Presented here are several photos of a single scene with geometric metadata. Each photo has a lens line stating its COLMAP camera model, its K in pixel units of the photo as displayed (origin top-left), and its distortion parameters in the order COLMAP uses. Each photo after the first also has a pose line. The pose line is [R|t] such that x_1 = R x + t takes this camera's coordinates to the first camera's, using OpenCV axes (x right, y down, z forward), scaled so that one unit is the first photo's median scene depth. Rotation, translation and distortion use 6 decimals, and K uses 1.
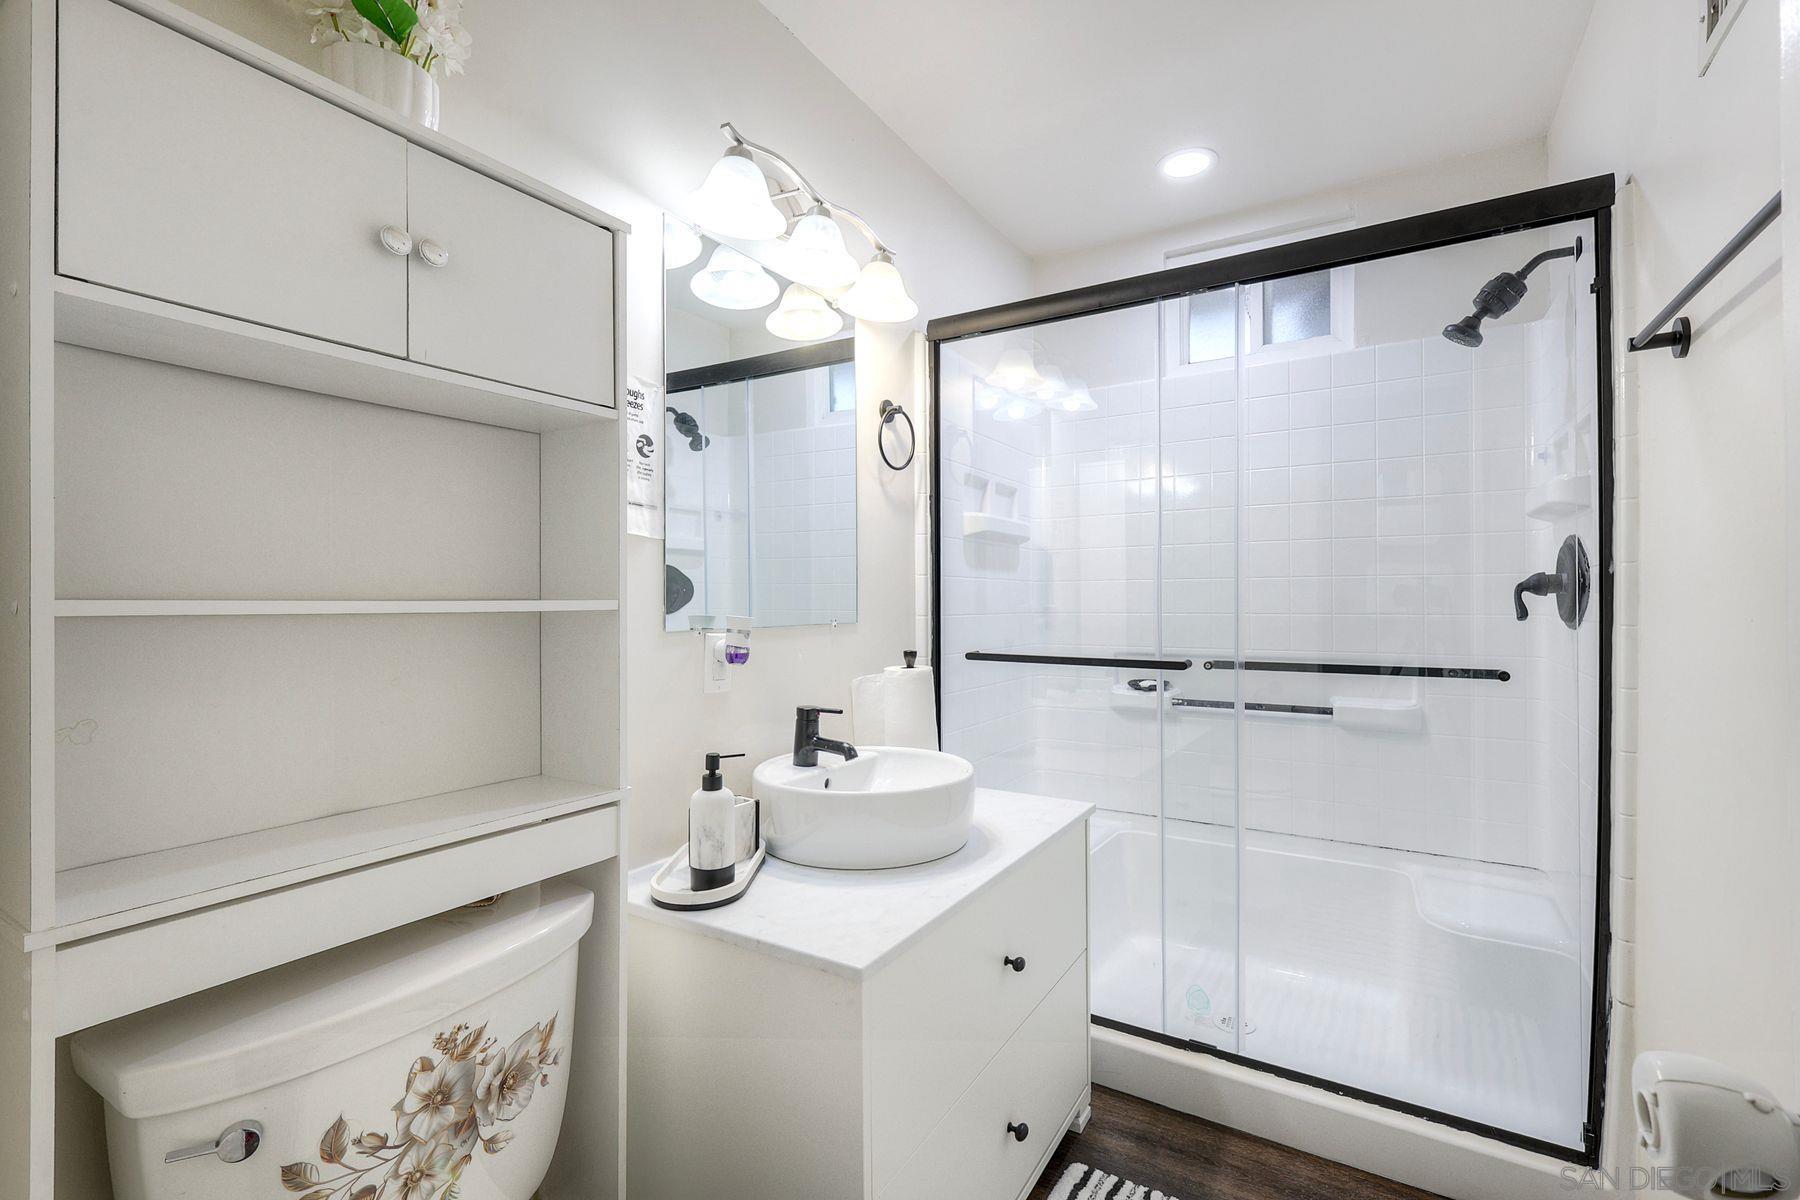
lens RADIAL K [[787.7, 0, 897.3], [0, 787.7, 592.2], [0, 0, 1]] dist [0.002324, -0.000474]
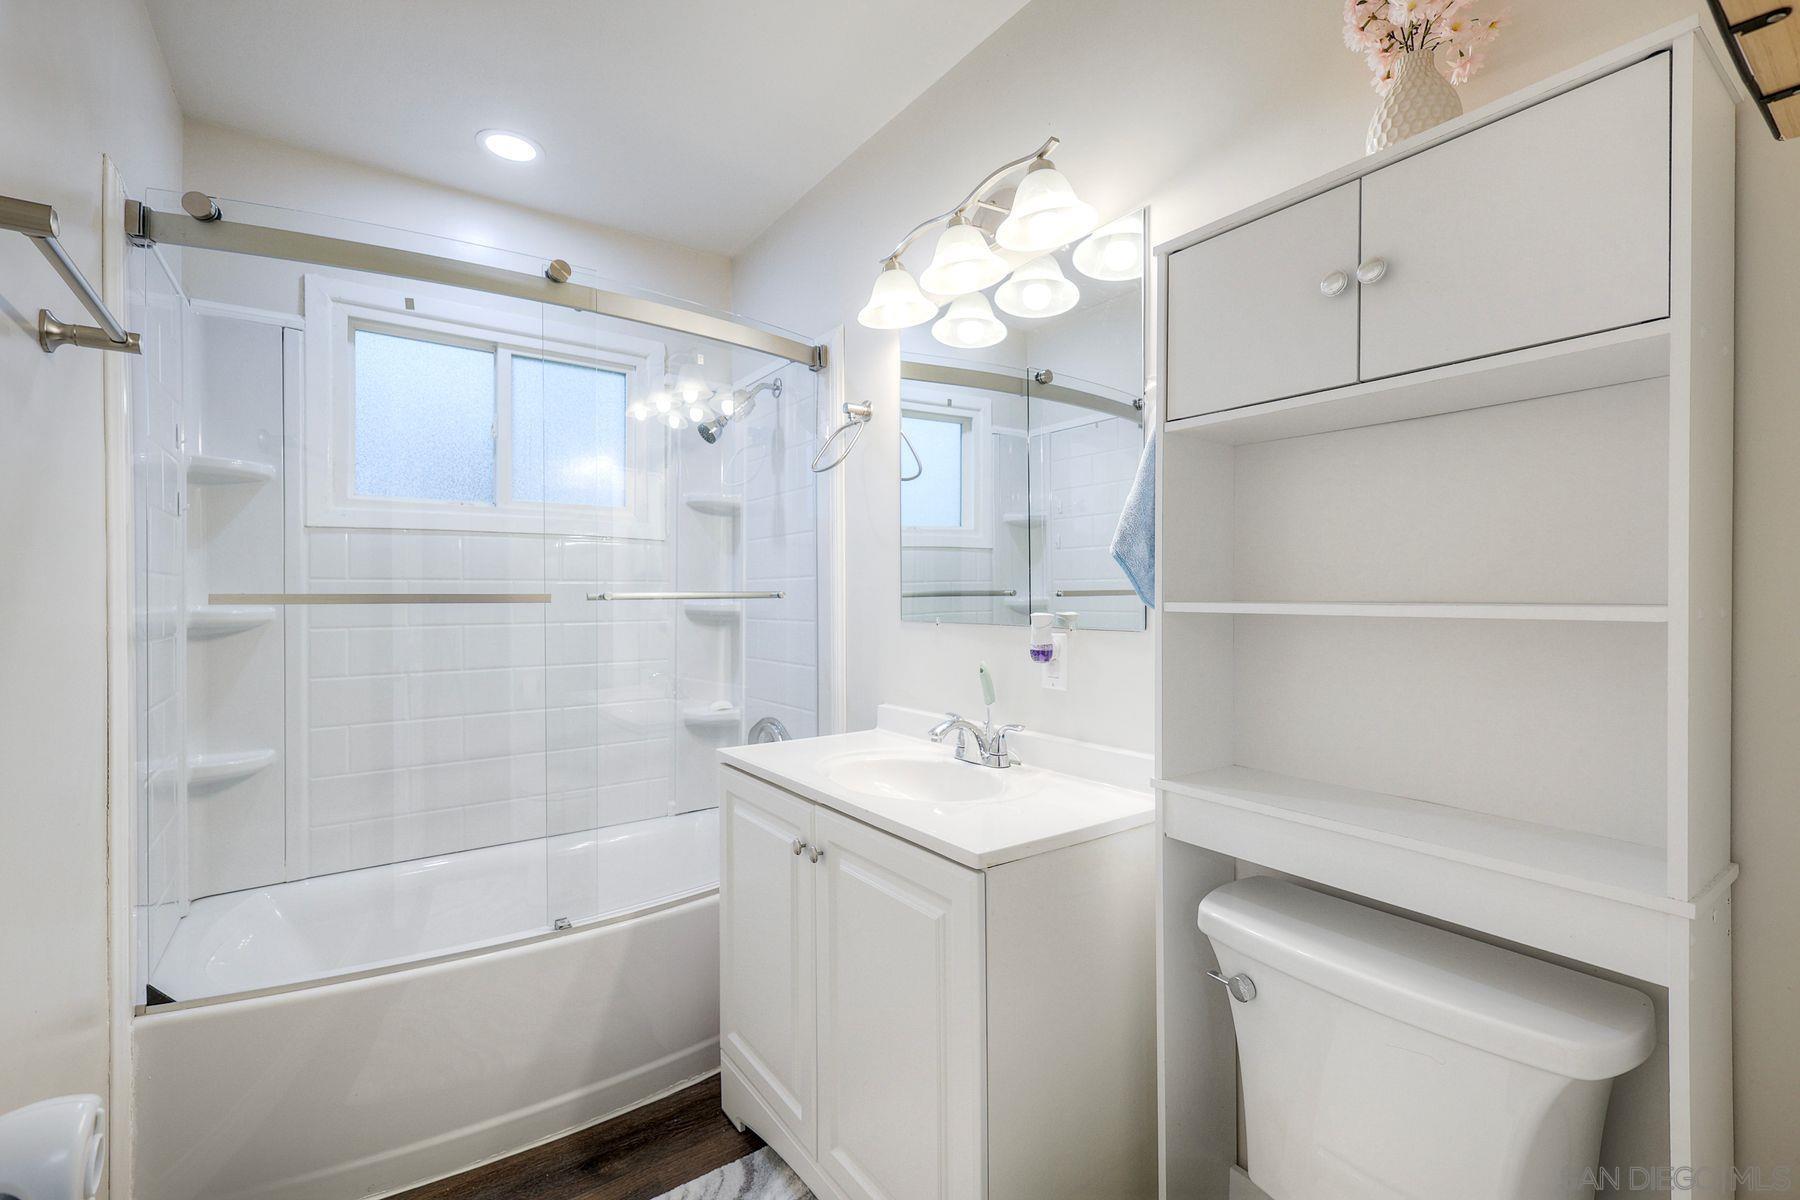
lens RADIAL K [[787.7, 0, 895.2], [0, 787.7, 608.4], [0, 0, 1]] dist [0.002324, -0.000474]
pose [[-0.386822, 0.001886, -0.922152, 0.664872], [-0.000682, 0.999997, 0.002331, 0.015760], [0.922154, 0.001530, -0.386820, 0.985004]]
